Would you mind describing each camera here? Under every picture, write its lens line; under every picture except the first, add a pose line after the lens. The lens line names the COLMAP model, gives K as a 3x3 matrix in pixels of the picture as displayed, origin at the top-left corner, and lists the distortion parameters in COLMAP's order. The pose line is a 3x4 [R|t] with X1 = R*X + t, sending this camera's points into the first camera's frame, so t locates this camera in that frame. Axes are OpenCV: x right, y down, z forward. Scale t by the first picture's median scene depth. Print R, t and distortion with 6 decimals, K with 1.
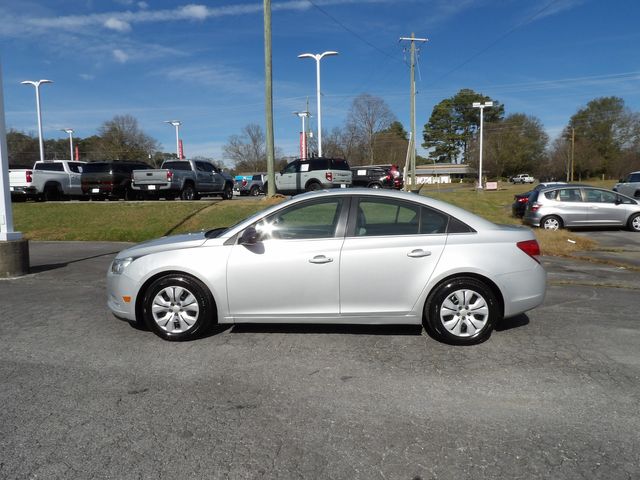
lens RADIAL K [[454.8, 0, 322.0], [0, 454.8, 229.5], [0, 0, 1]] dist [-0.038085, 0.033614]
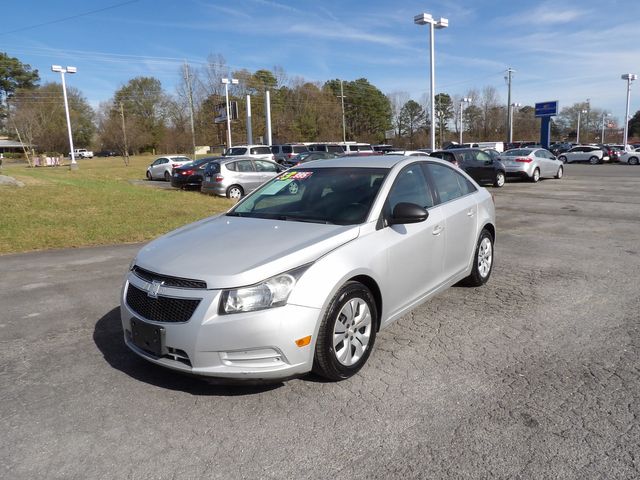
lens RADIAL K [[454.7, 0, 323.6], [0, 454.7, 230.7], [0, 0, 1]] dist [-0.040789, 0.038501]
pose [[0.573708, -0.135490, 0.807775, -0.215270], [0.089716, 0.990684, 0.102450, -0.012380], [-0.814131, 0.013694, 0.580519, 0.152800]]
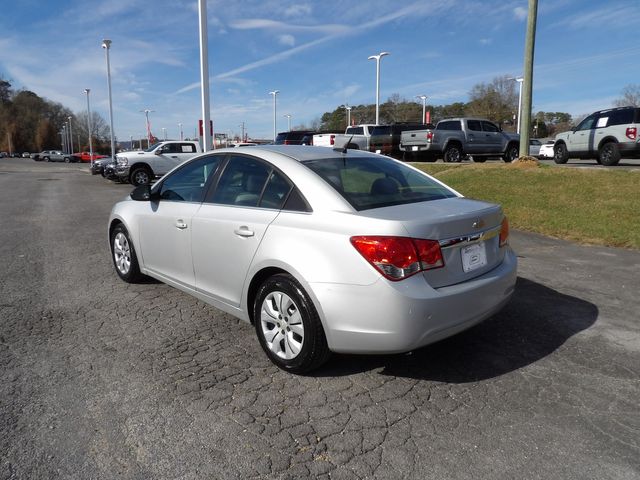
lens RADIAL K [[454.7, 0, 323.6], [0, 454.7, 230.7], [0, 0, 1]] dist [-0.040789, 0.038501]
pose [[0.697160, 0.121700, -0.706511, 0.199162], [-0.061748, 0.992017, 0.109950, -0.009729], [0.714252, -0.033027, 0.699109, 0.133941]]
